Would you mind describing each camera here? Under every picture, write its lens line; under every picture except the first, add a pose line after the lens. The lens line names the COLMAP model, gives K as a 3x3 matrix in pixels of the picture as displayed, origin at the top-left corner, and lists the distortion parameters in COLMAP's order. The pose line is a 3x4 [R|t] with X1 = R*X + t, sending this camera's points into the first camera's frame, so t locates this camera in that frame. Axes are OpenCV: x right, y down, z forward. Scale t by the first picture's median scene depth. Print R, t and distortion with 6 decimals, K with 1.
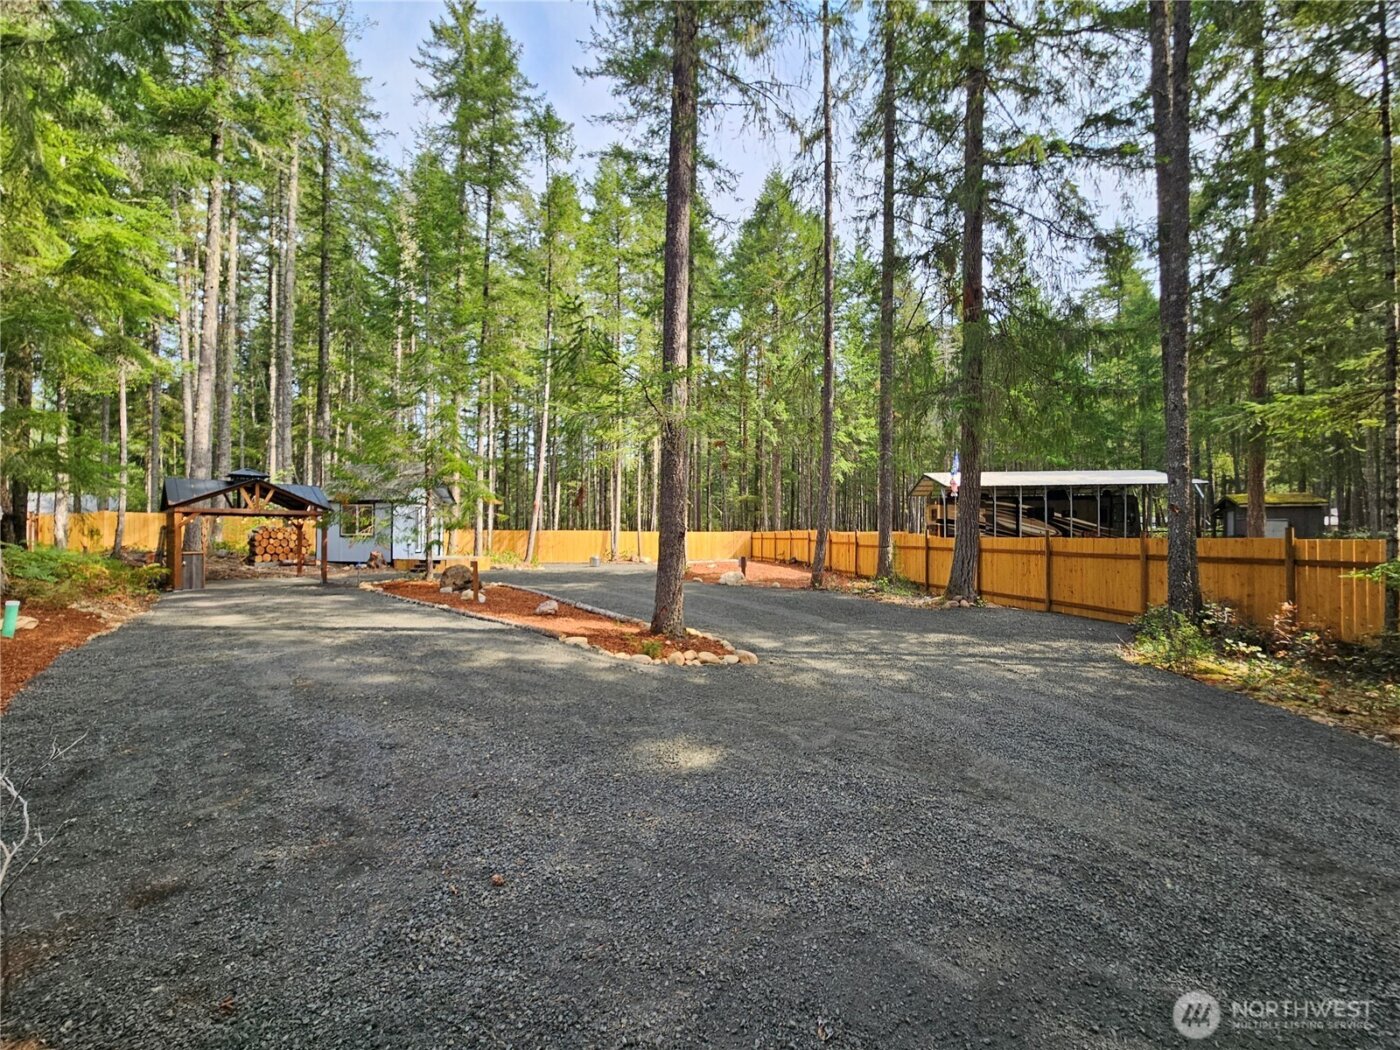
lens RADIAL K [[577.0, 0, 699.6], [0, 577.0, 534.1], [0, 0, 1]] dist [-0.001705, 0.000621]
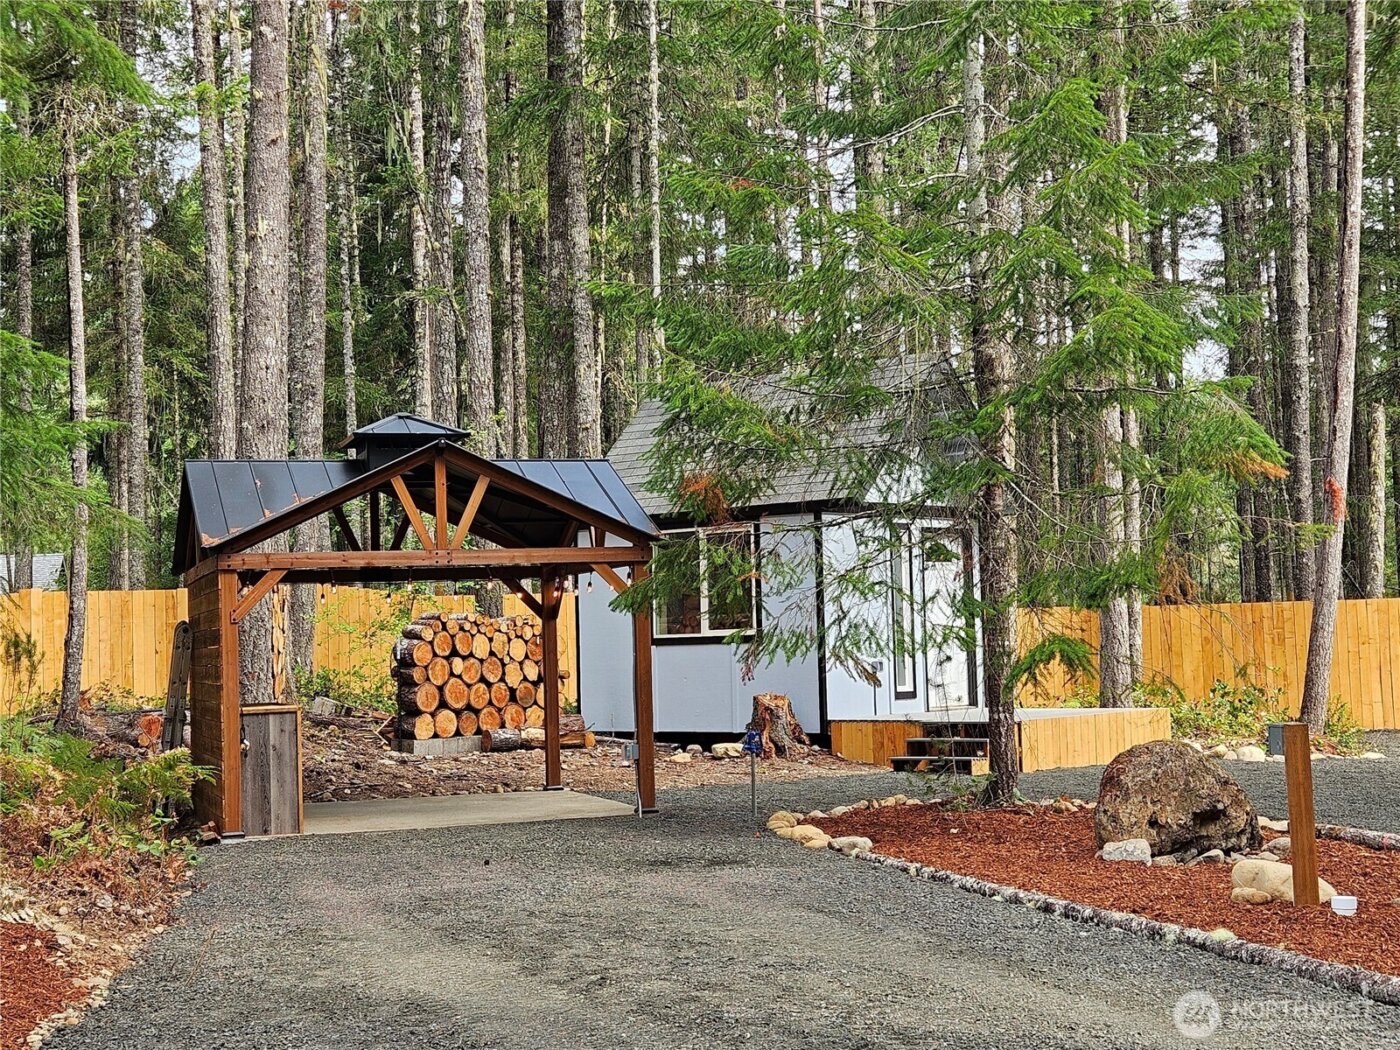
lens RADIAL K [[2123.4, 0, 700.0], [0, 2123.4, 525.0], [0, 0, 1]] dist [0.146207, -0.128061]
pose [[0.880512, -0.056529, -0.470641, -0.134356], [0.034288, 0.997858, -0.055704, 0.006055], [0.472782, 0.032911, 0.880564, 0.114778]]
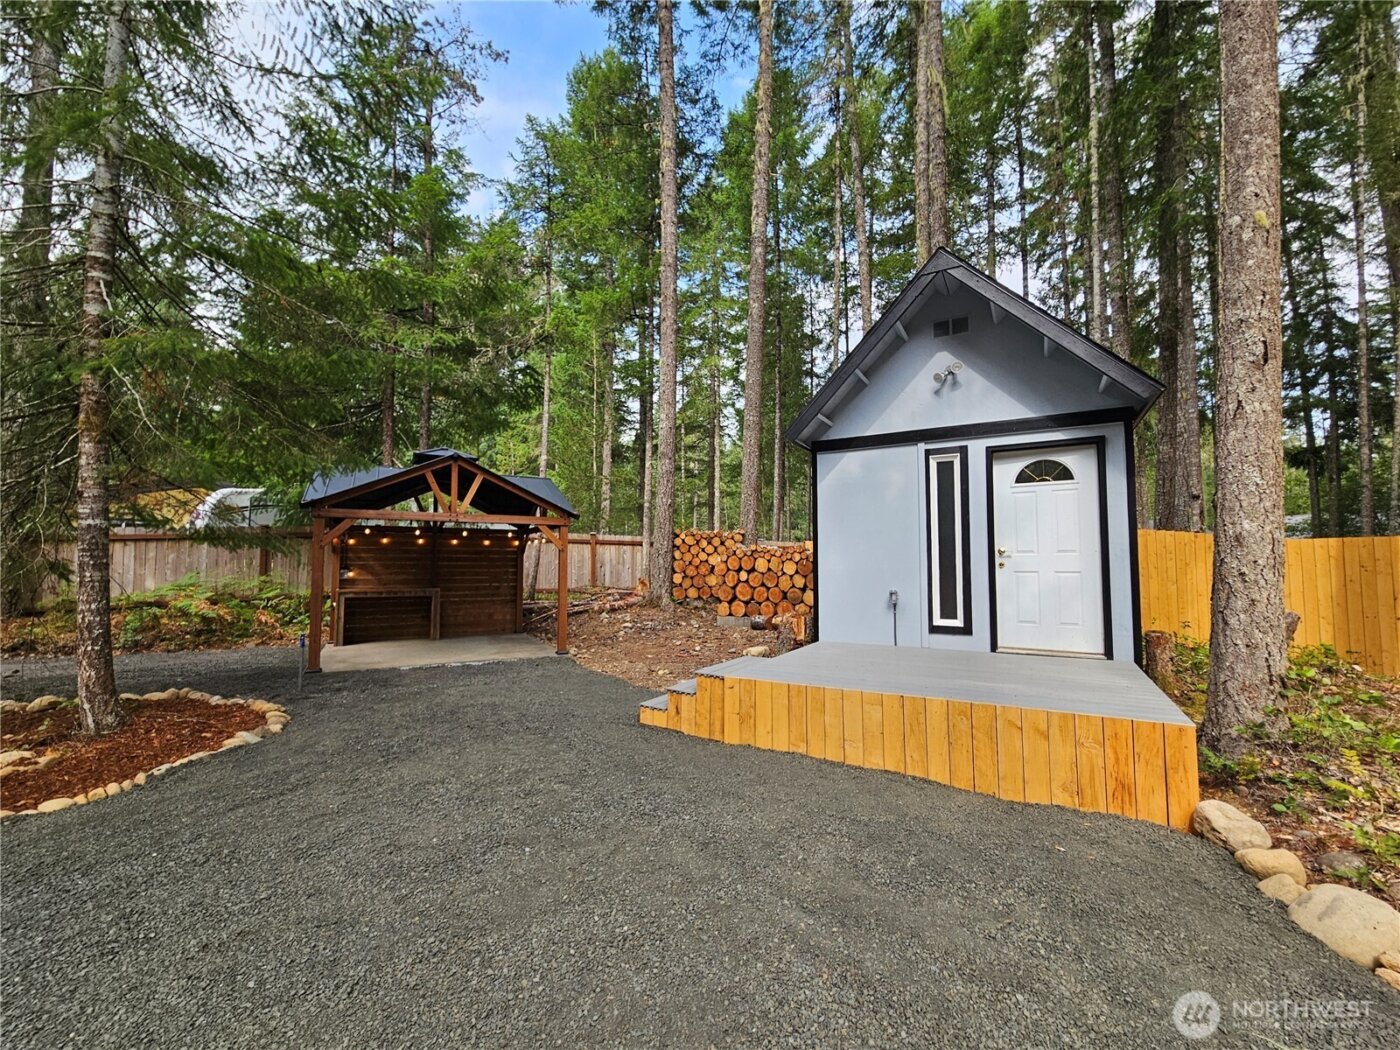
lens RADIAL K [[575.3, 0, 698.5], [0, 575.3, 533.7], [0, 0, 1]] dist [-0.000033, 0.000360]
pose [[-0.291668, -0.055491, -0.954909, -0.276577], [0.002369, 0.998271, -0.058735, 0.005562], [0.956517, -0.019394, -0.291032, 1.235378]]
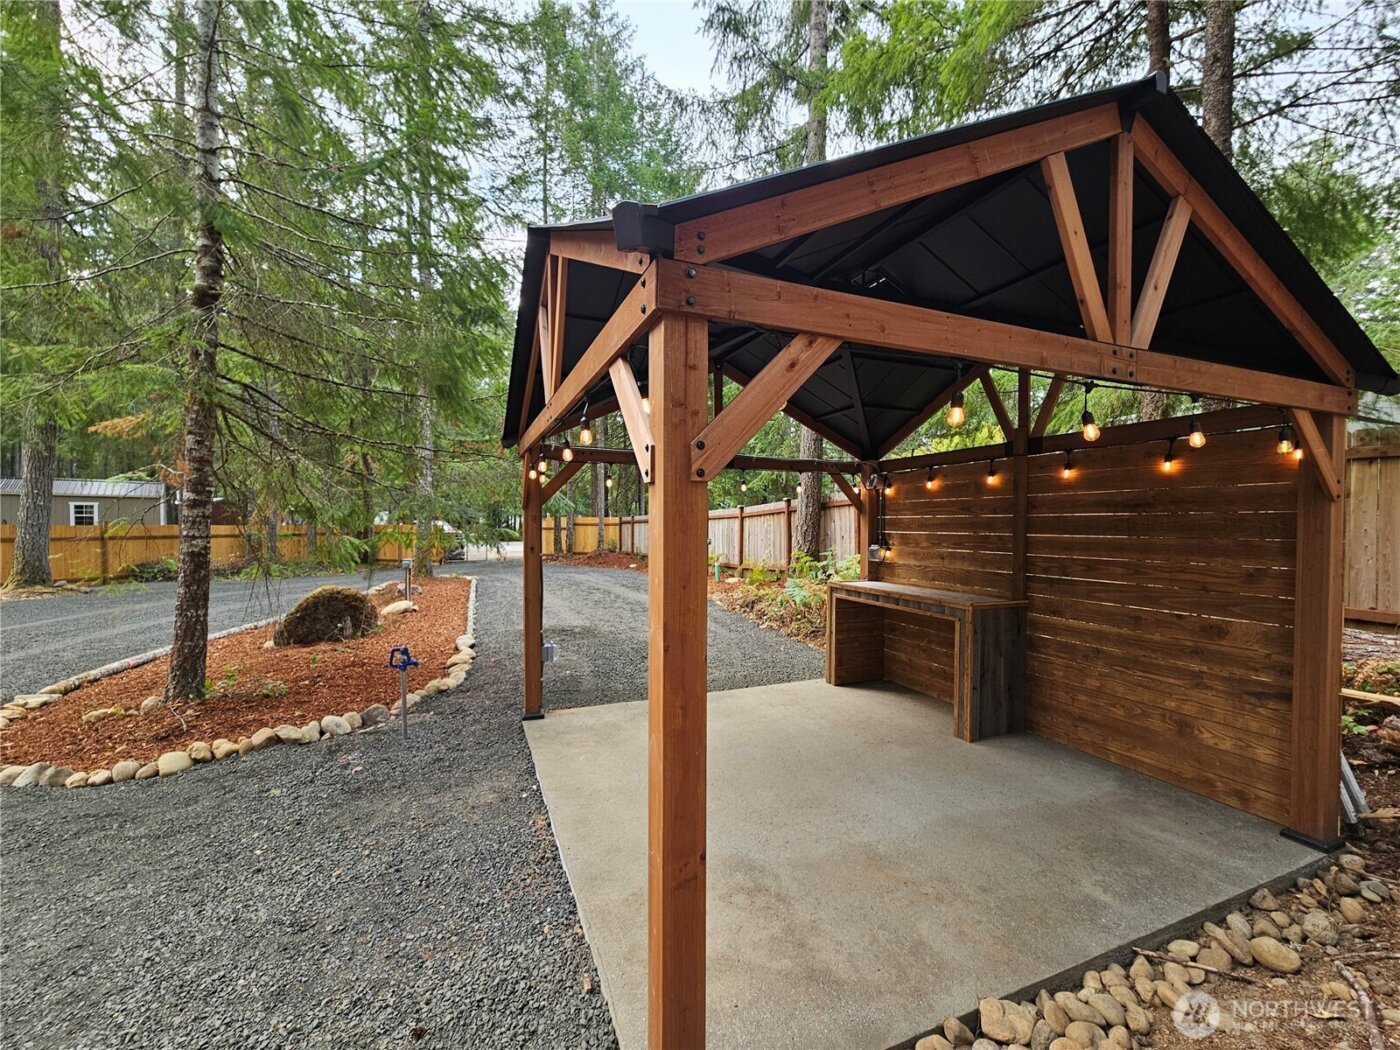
lens RADIAL K [[577.0, 0, 699.6], [0, 577.0, 534.1], [0, 0, 1]] dist [-0.001705, 0.000621]
pose [[-0.919485, -0.011552, 0.392956, -0.722025], [-0.004582, 0.999815, 0.018671, -0.003189], [-0.393099, 0.015367, -0.919368, 1.061665]]
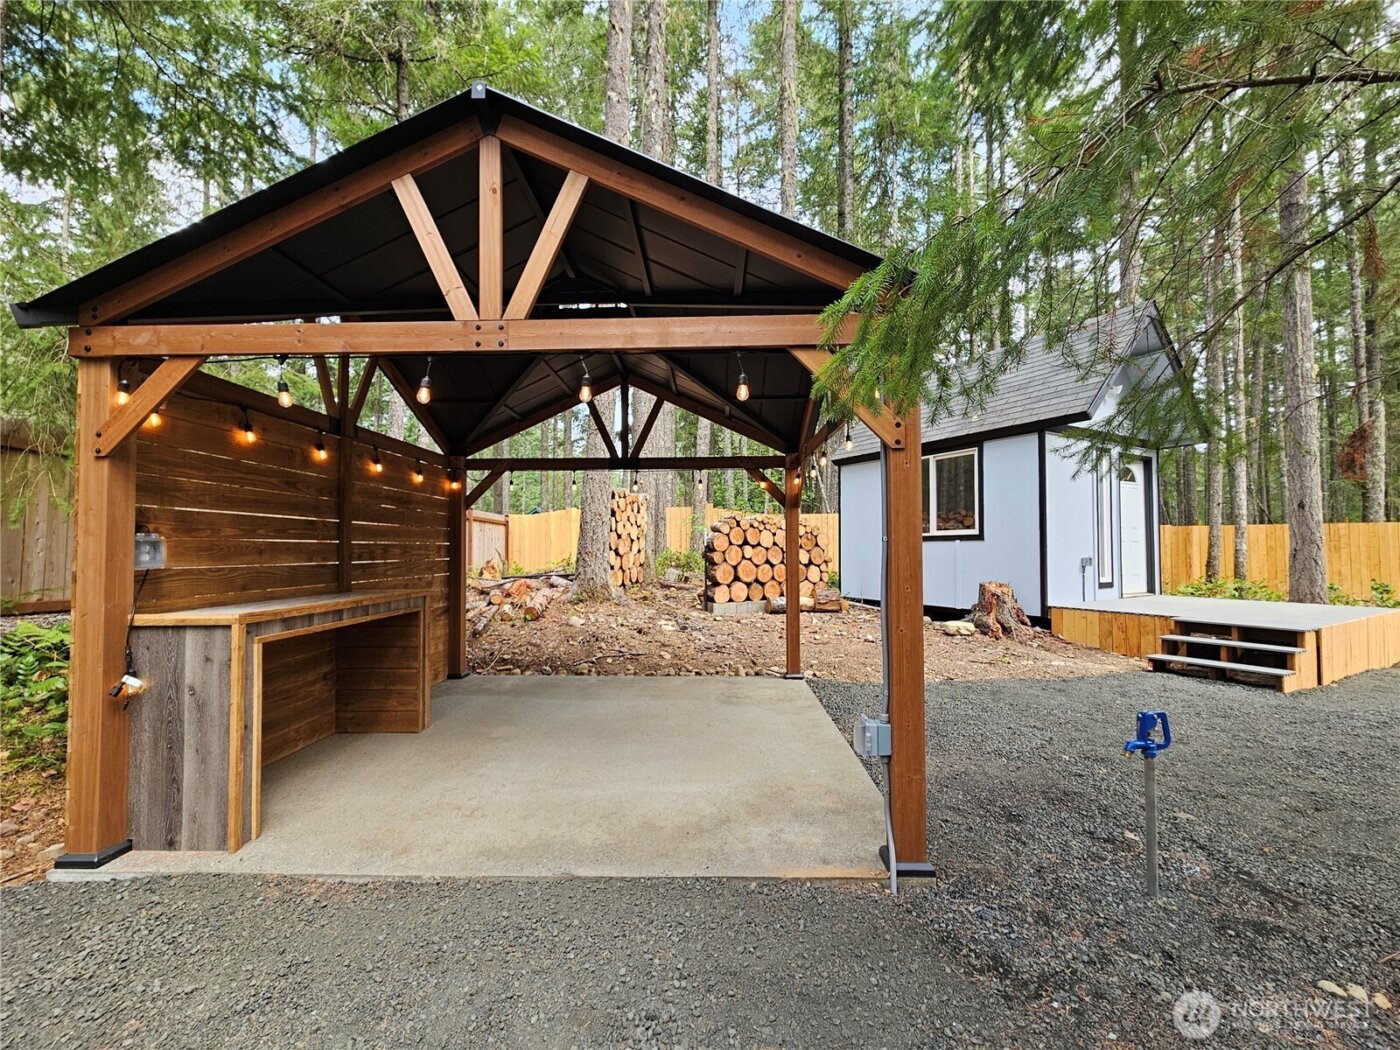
lens RADIAL K [[575.3, 0, 698.5], [0, 575.3, 533.7], [0, 0, 1]] dist [-0.000033, 0.000360]
pose [[0.679816, -0.025591, -0.732936, -0.514481], [0.008370, 0.999597, -0.027138, 0.011509], [0.733335, 0.012314, 0.679756, 0.769545]]
